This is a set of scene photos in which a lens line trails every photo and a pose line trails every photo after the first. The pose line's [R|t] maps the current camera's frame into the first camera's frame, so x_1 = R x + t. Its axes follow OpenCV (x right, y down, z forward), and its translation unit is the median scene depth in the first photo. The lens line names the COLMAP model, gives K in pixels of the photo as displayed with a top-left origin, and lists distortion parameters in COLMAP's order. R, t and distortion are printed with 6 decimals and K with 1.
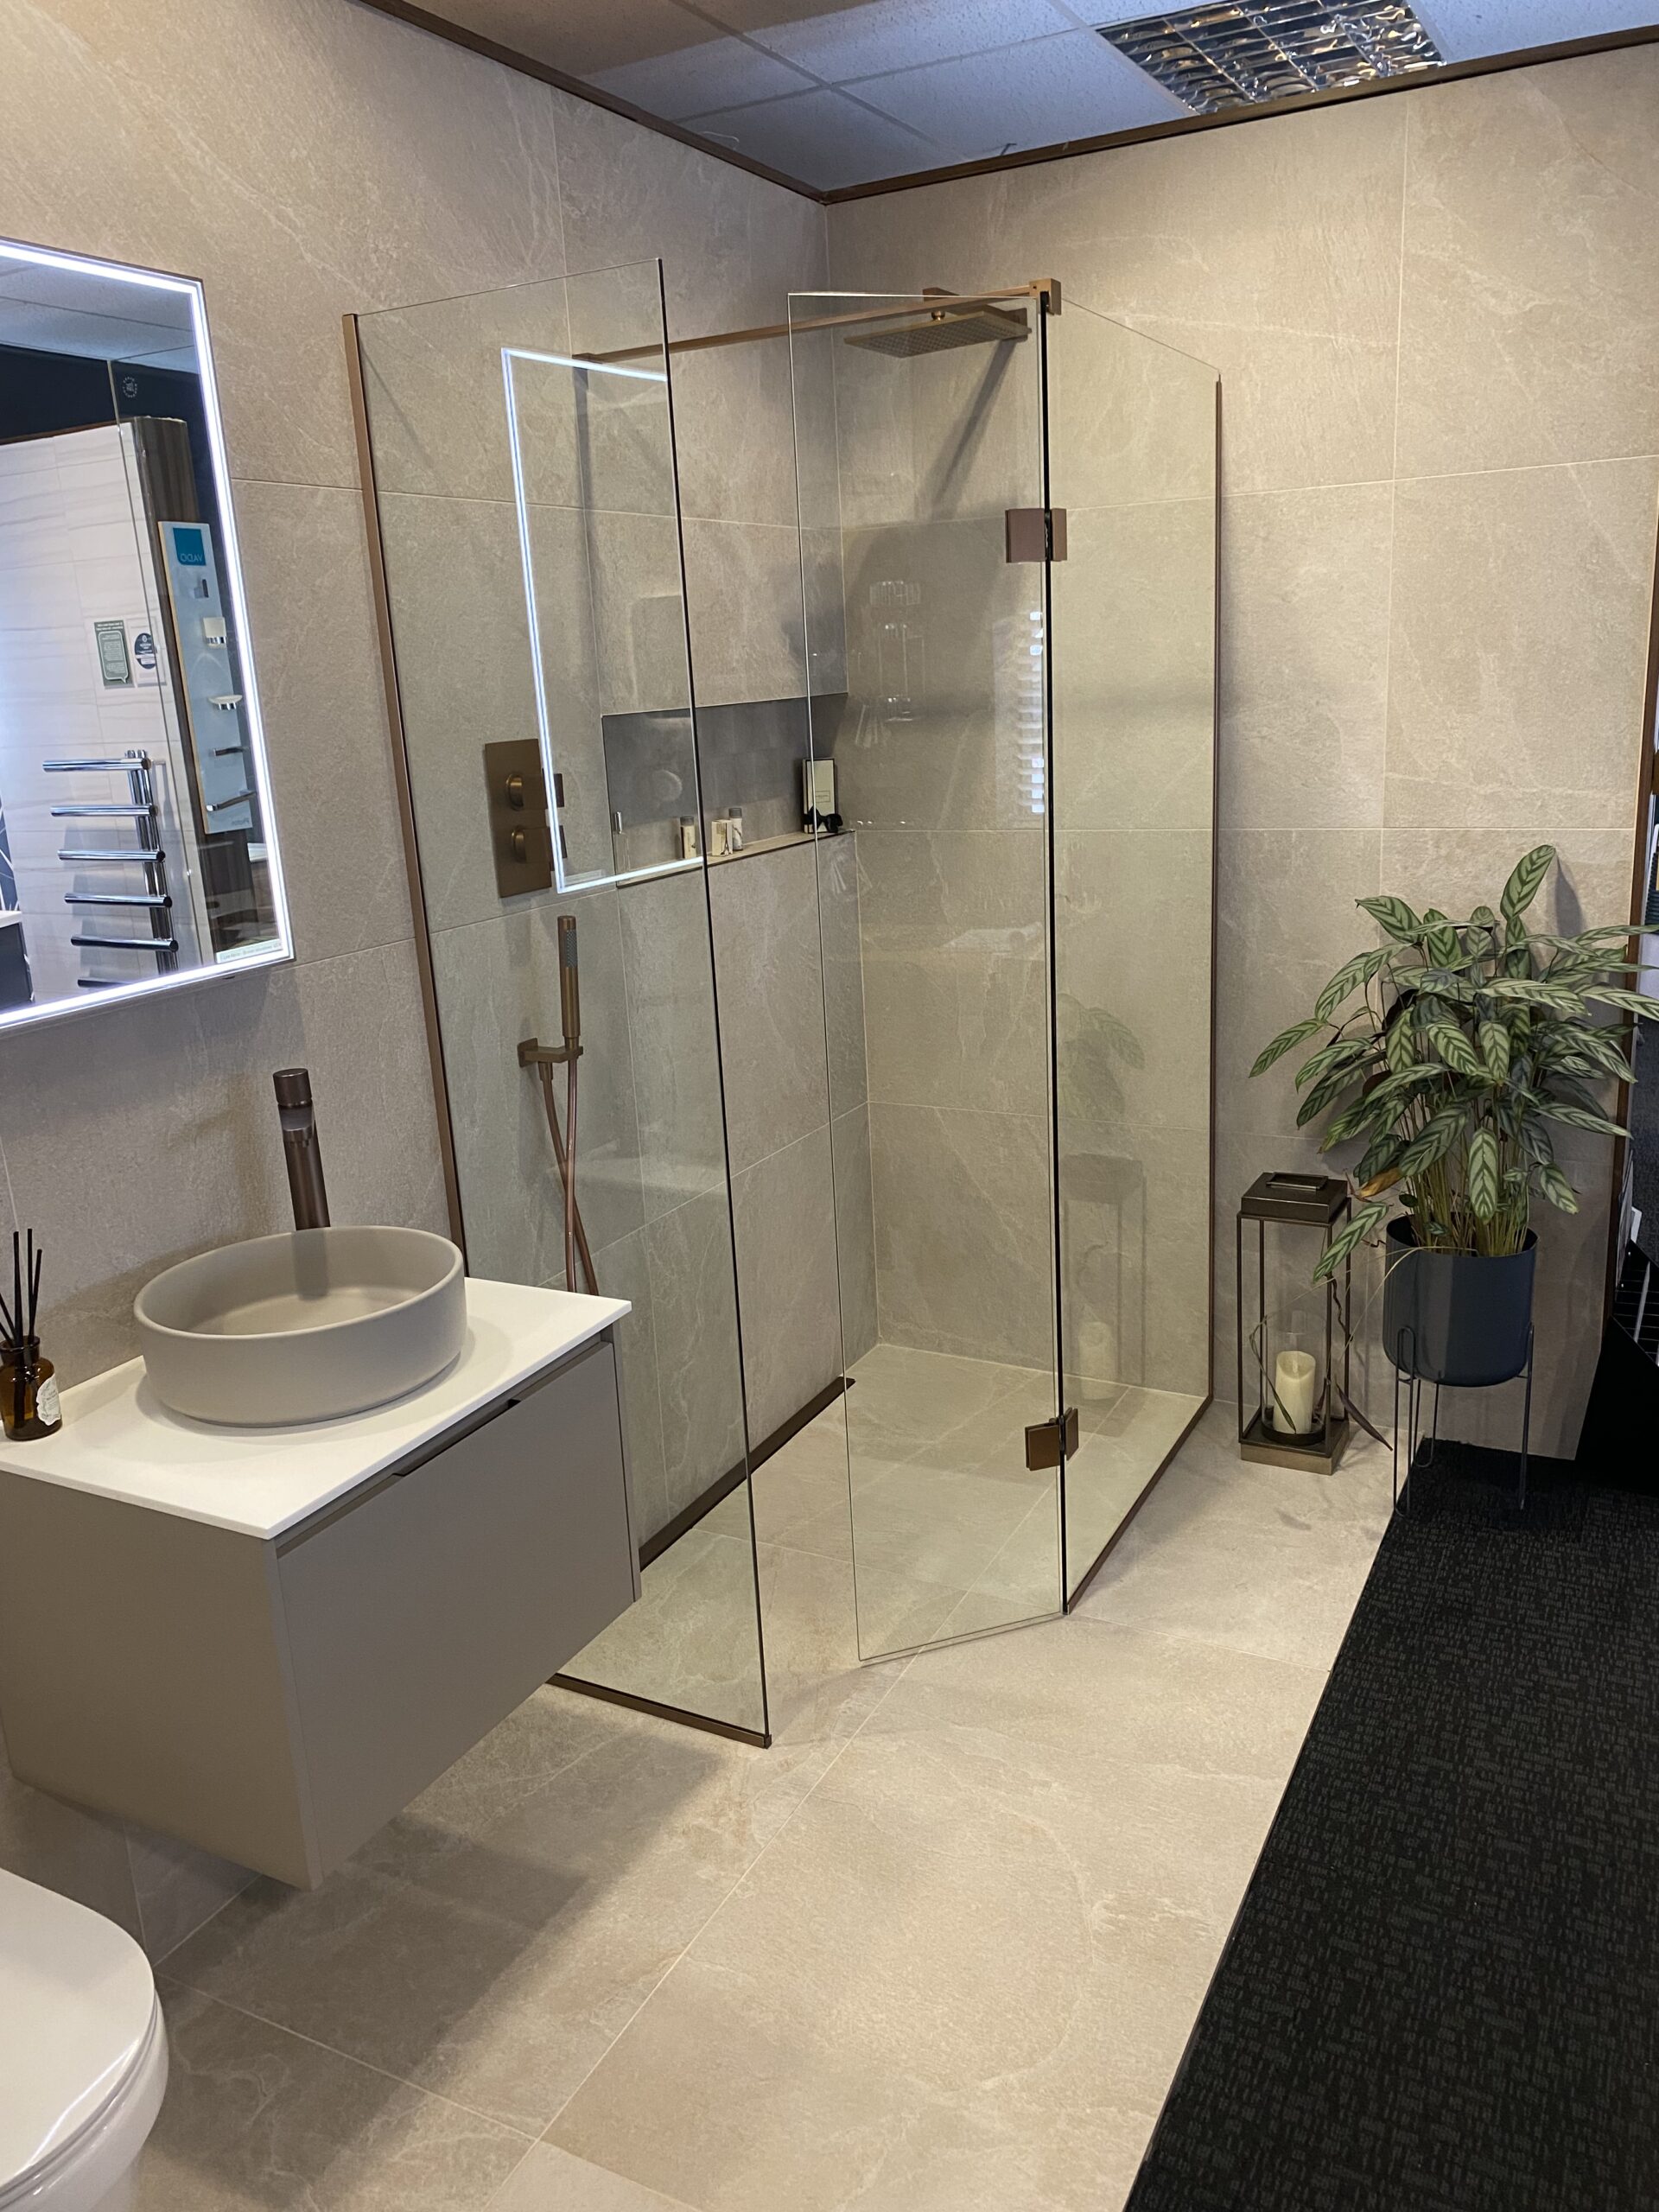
lens RADIAL K [[1694.9, 0, 867.8], [0, 1694.9, 1095.8], [0, 0, 1]] dist [0.031213, -0.019788]
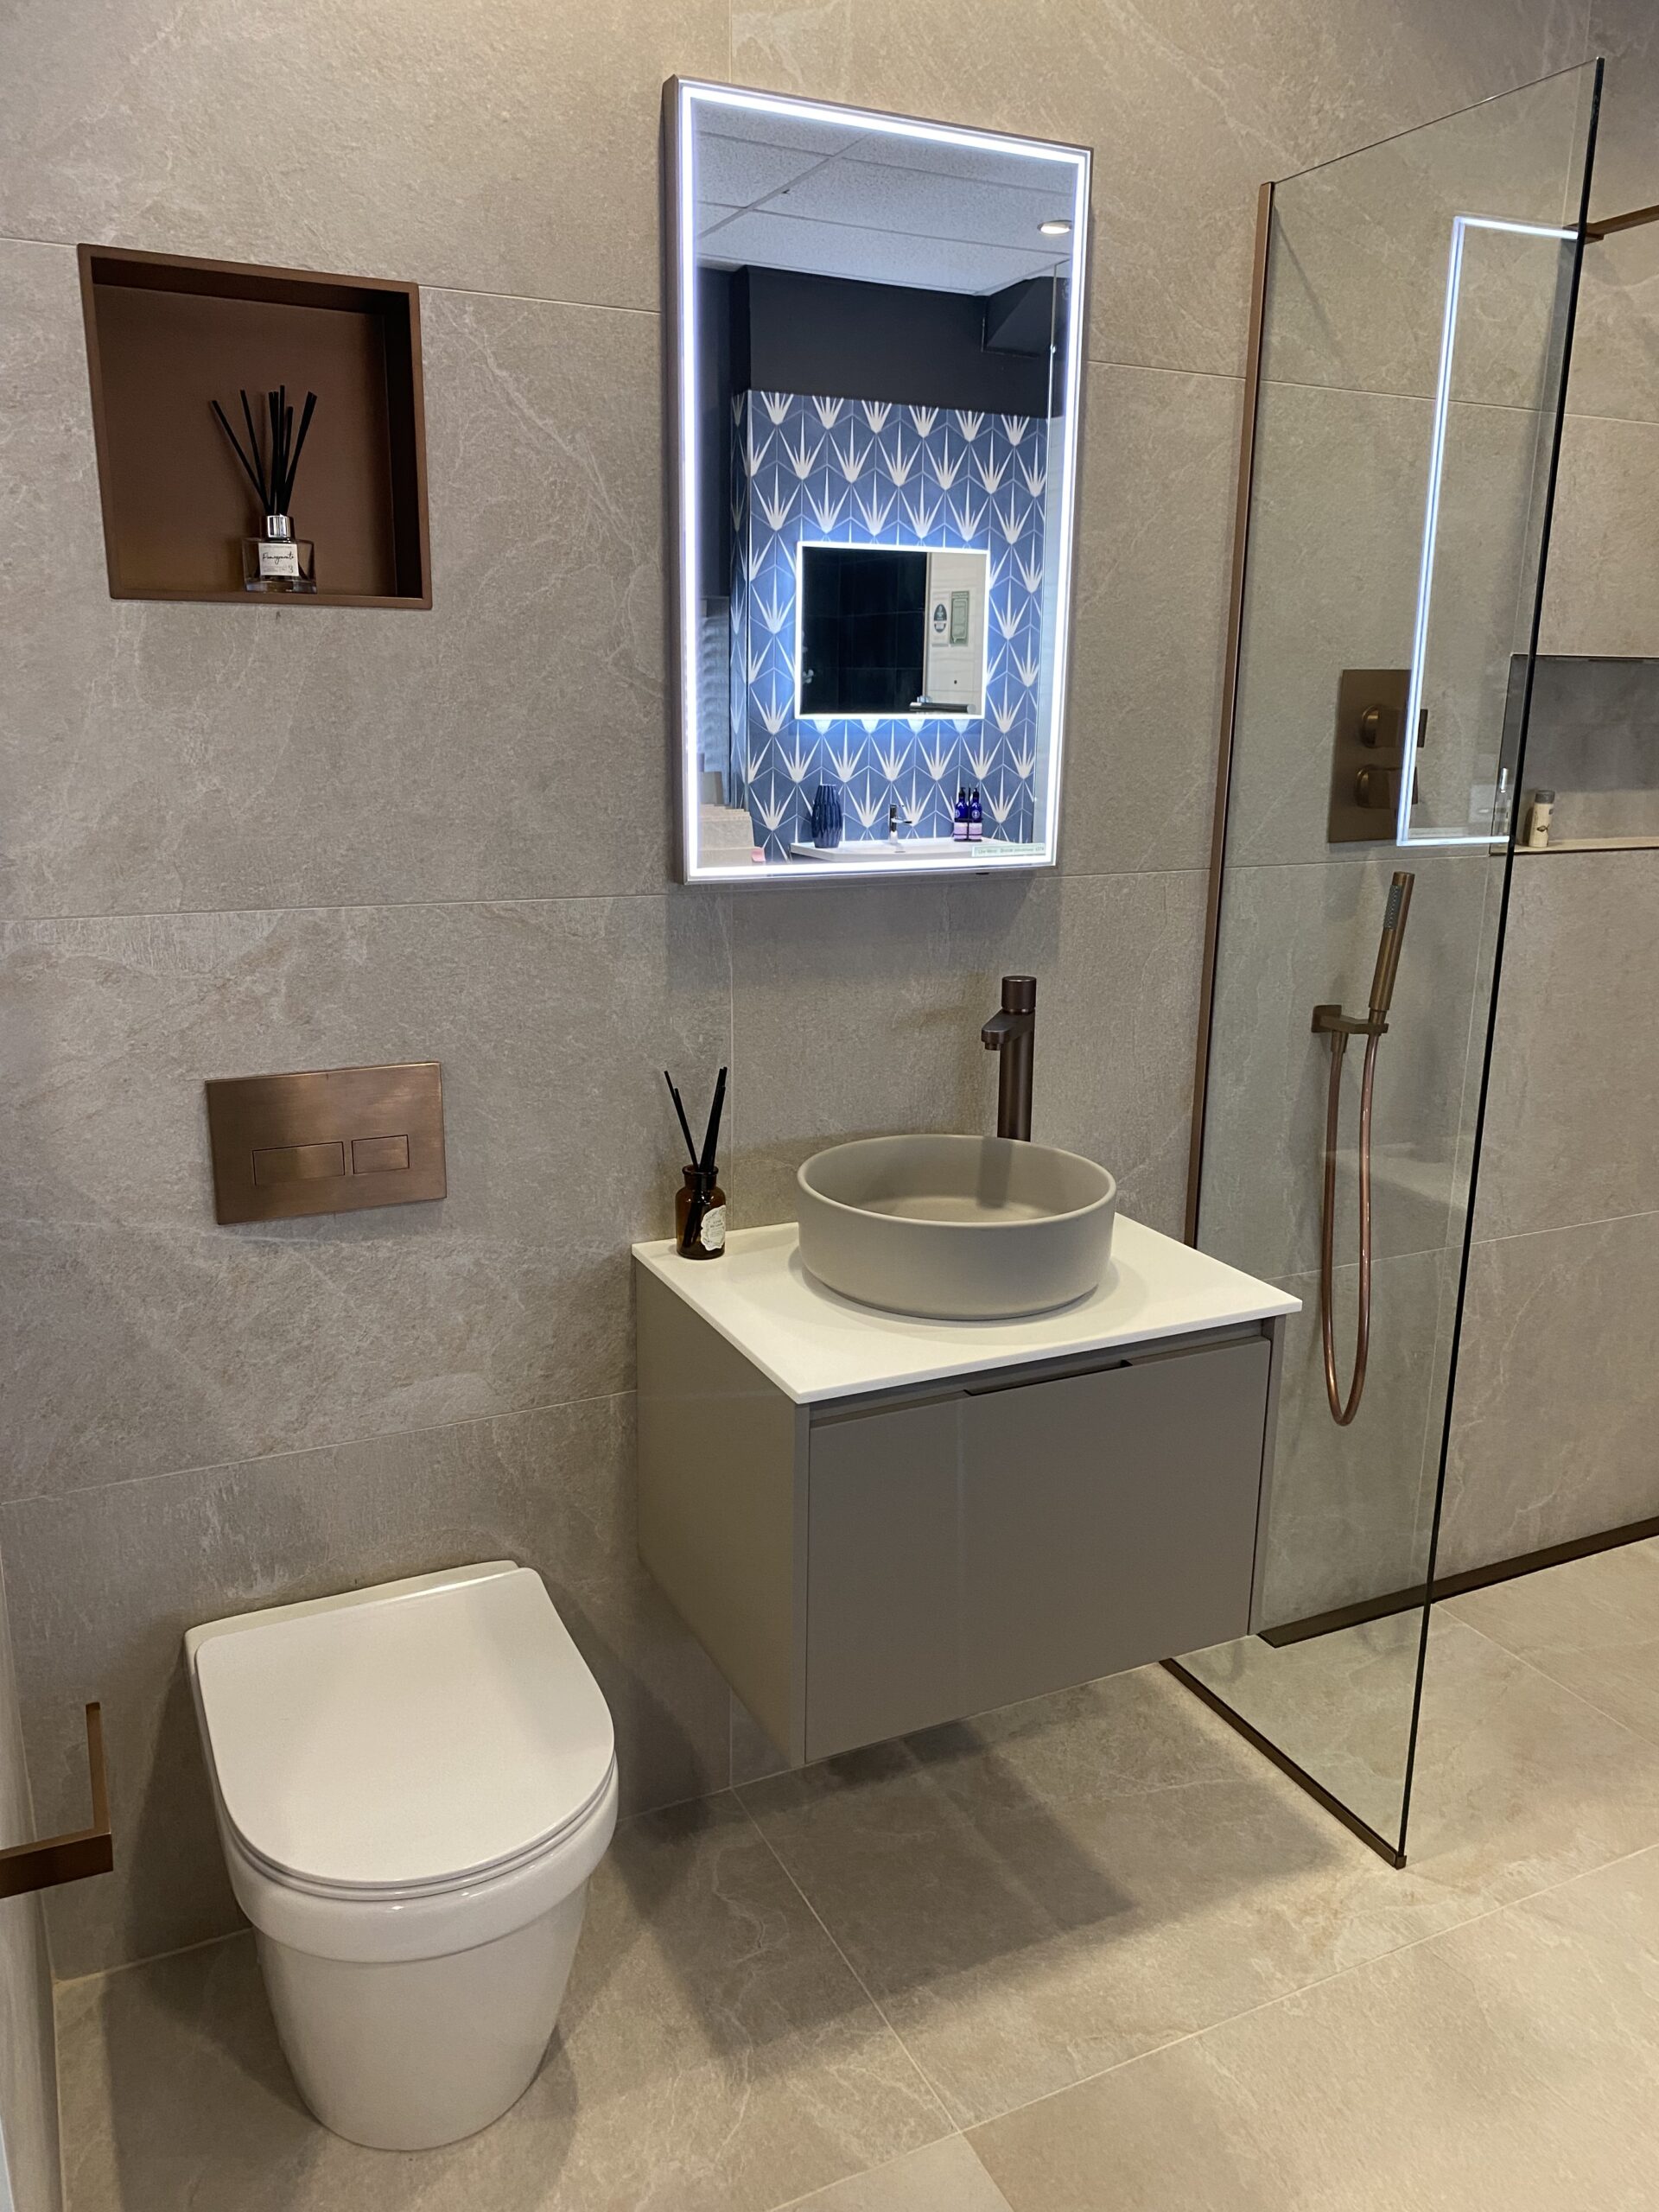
lens RADIAL K [[1694.9, 0, 817.4], [0, 1694.9, 1117.5], [0, 0, 1]] dist [0.031213, -0.019788]
pose [[0.796257, 0.202743, -0.569973, 0.128719], [-0.198738, 0.977544, 0.070080, 0.018718], [0.571382, 0.057474, 0.818669, 0.132052]]
